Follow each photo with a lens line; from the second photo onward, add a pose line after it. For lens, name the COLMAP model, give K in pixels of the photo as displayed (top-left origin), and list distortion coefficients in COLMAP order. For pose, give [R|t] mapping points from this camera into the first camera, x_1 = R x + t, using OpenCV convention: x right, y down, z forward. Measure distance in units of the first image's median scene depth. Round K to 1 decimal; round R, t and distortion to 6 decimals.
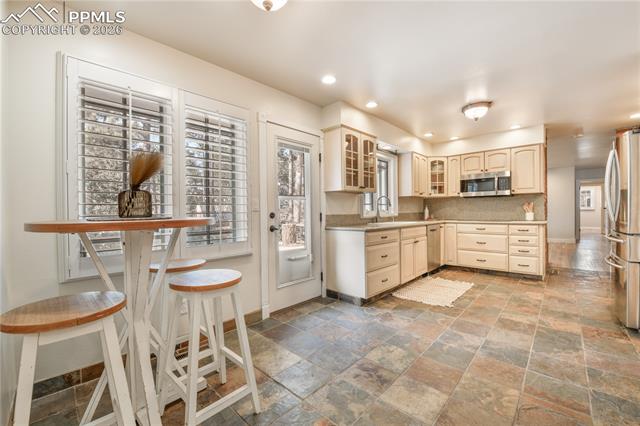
lens RADIAL K [[261.6, 0, 323.3], [0, 261.6, 212.7], [0, 0, 1]] dist [-0.016283, -0.001121]
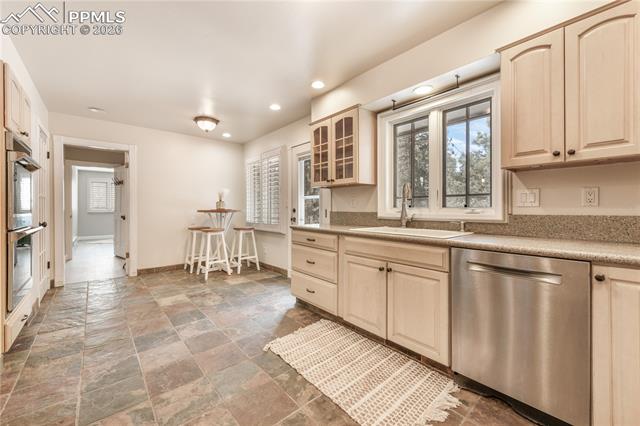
lens RADIAL K [[261.6, 0, 323.0], [0, 261.6, 209.3], [0, 0, 1]] dist [-0.016283, -0.001121]
pose [[-0.104384, 0.013121, -0.994451, 1.001453], [-0.008128, 0.999868, 0.014046, -0.014119], [0.994504, 0.009549, -0.104264, 1.061619]]
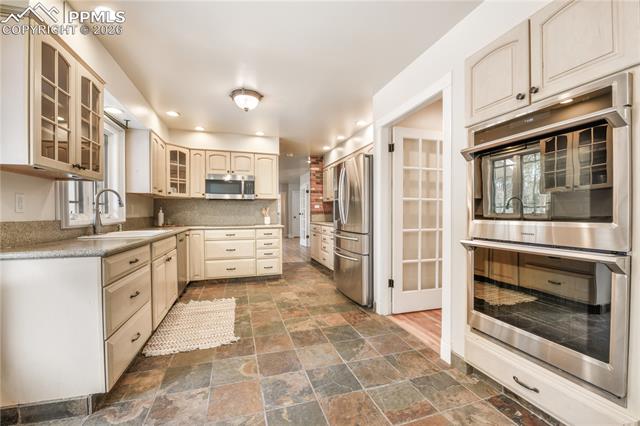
lens RADIAL K [[261.6, 0, 316.0], [0, 261.6, 216.9], [0, 0, 1]] dist [-0.016283, -0.001121]
pose [[0.506462, -0.001161, 0.862262, -0.046271], [0.000791, 0.999999, 0.000882, -0.001441], [-0.862262, 0.000236, 0.506462, 0.358417]]
